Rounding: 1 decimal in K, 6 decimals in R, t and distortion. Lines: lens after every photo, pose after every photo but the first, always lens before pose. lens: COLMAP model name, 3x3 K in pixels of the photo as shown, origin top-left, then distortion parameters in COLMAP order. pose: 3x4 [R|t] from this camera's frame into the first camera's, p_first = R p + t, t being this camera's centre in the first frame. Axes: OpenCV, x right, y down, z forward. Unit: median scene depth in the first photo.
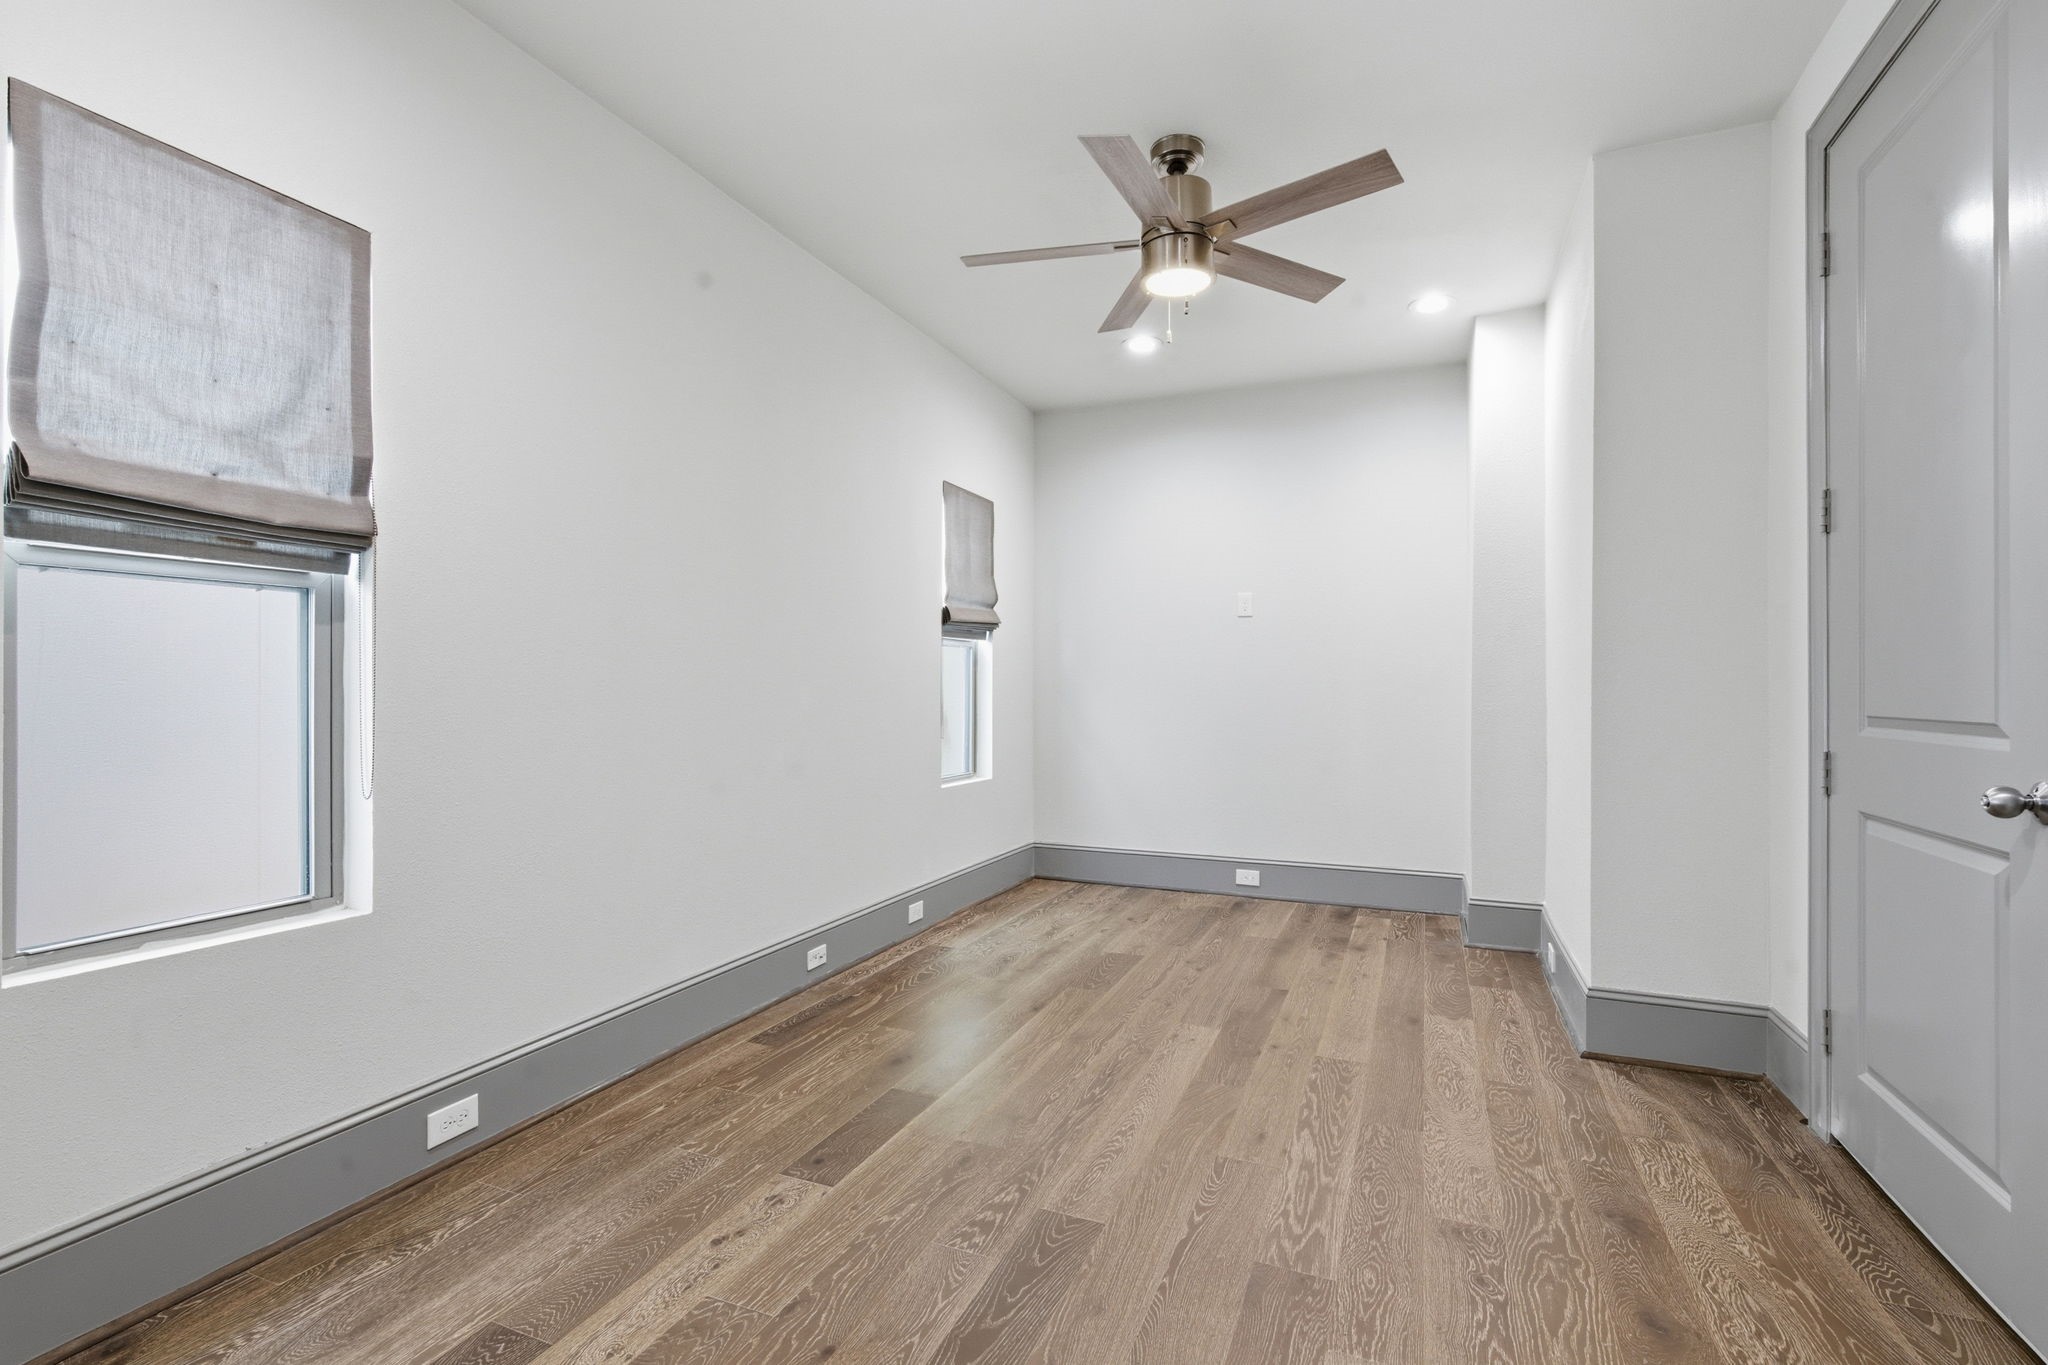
lens RADIAL K [[886.6, 0, 1026.9], [0, 886.6, 684.6], [0, 0, 1]] dist [0.001611, 0.000060]
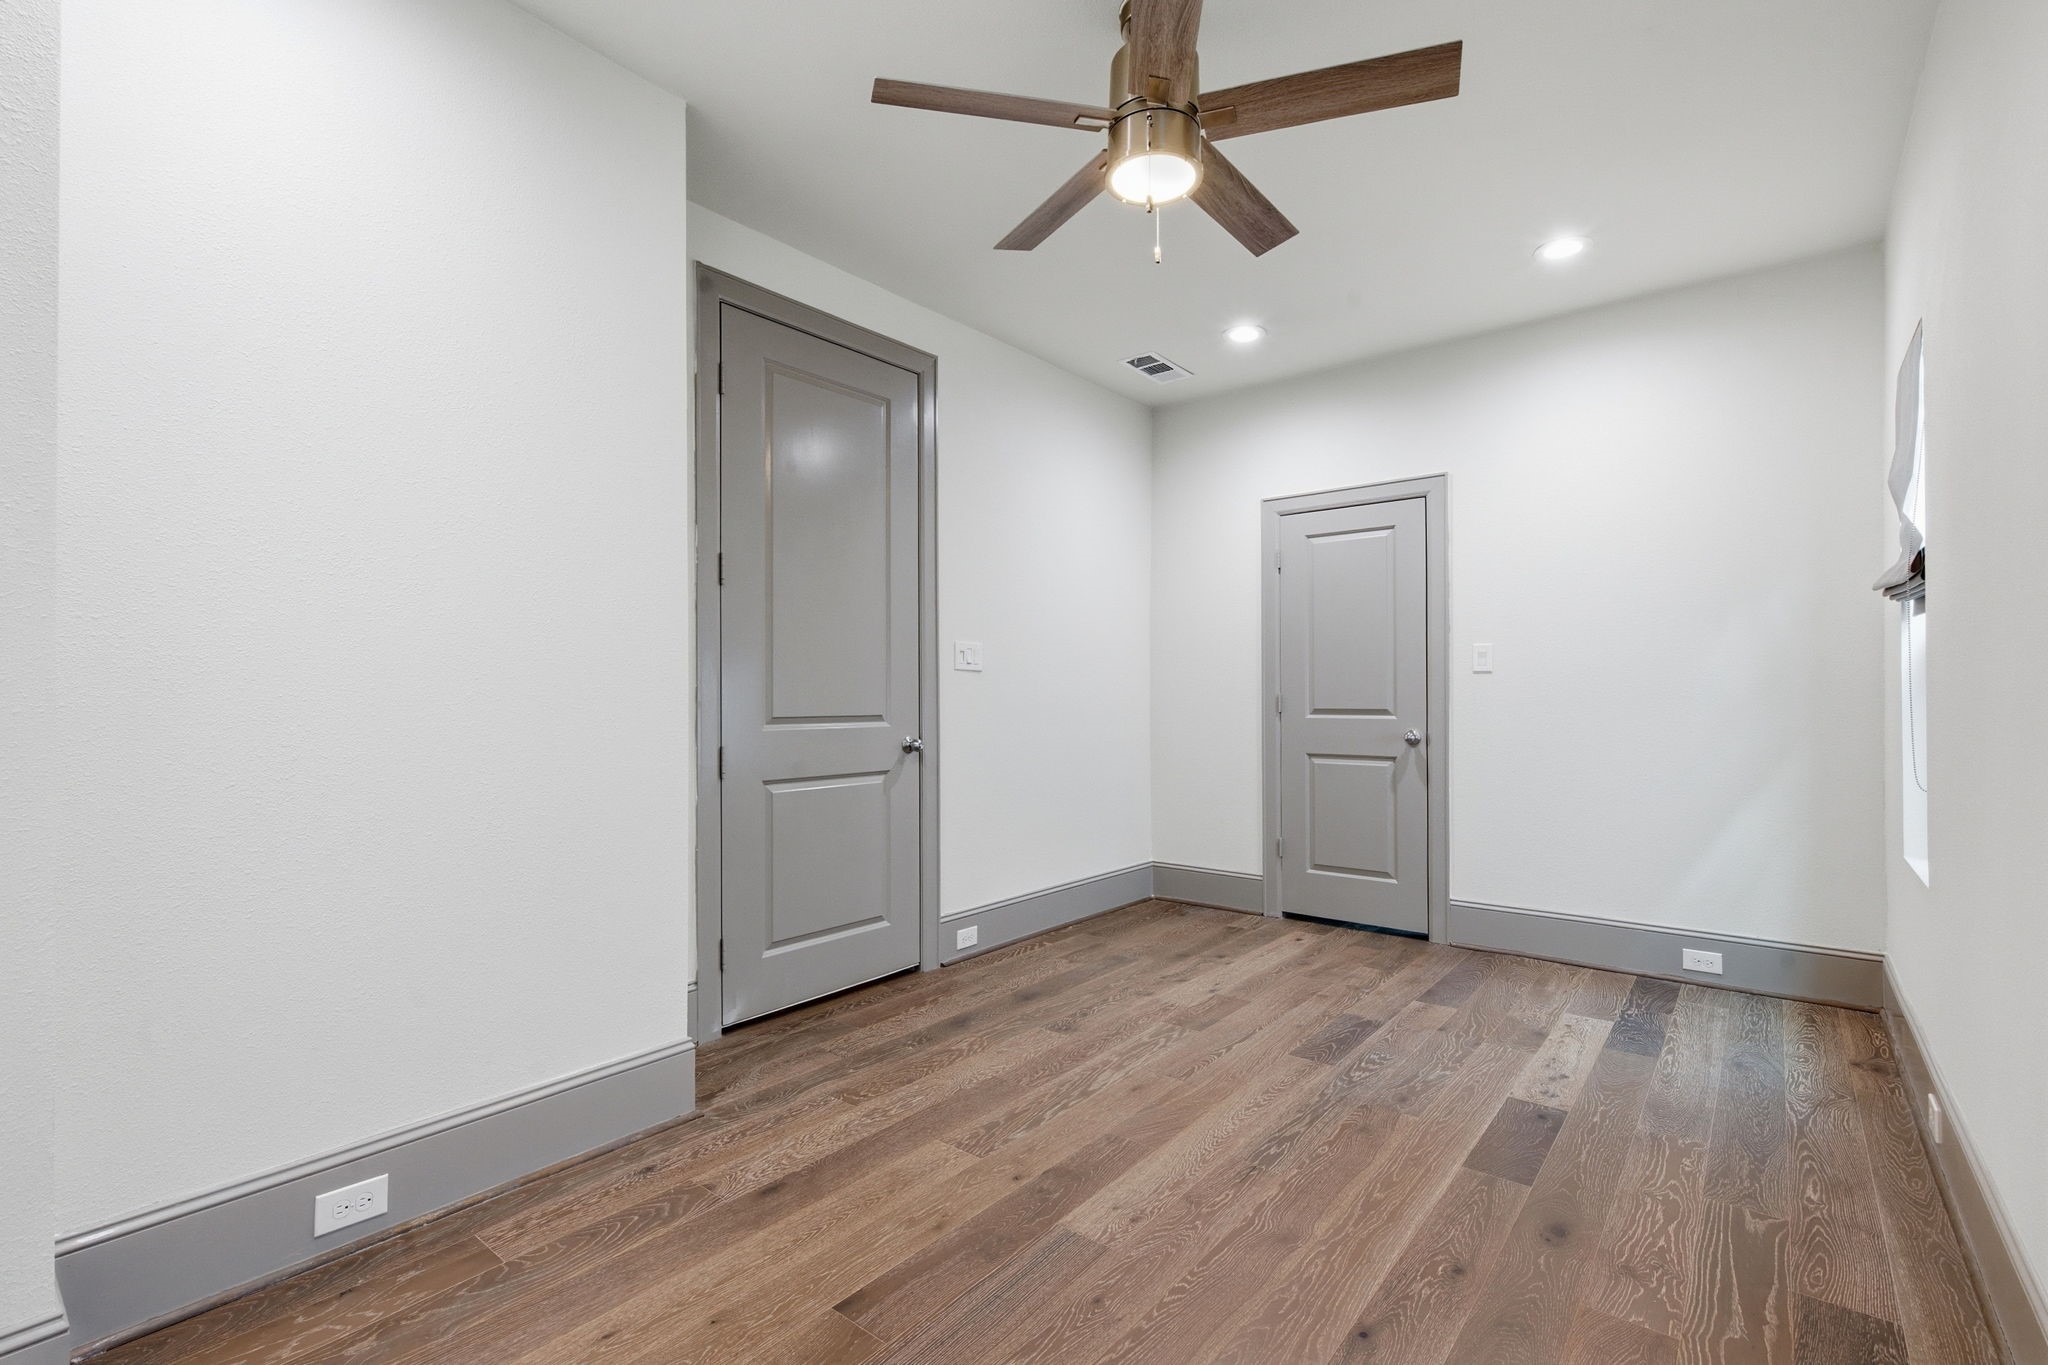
lens RADIAL K [[886.6, 0, 1026.9], [0, 886.6, 684.6], [0, 0, 1]] dist [0.001611, 0.000060]
pose [[-0.958569, 0.005729, 0.284803, 0.067298], [0.000691, 0.999842, -0.017788, 0.002868], [-0.284860, -0.016855, -0.958421, 2.174520]]
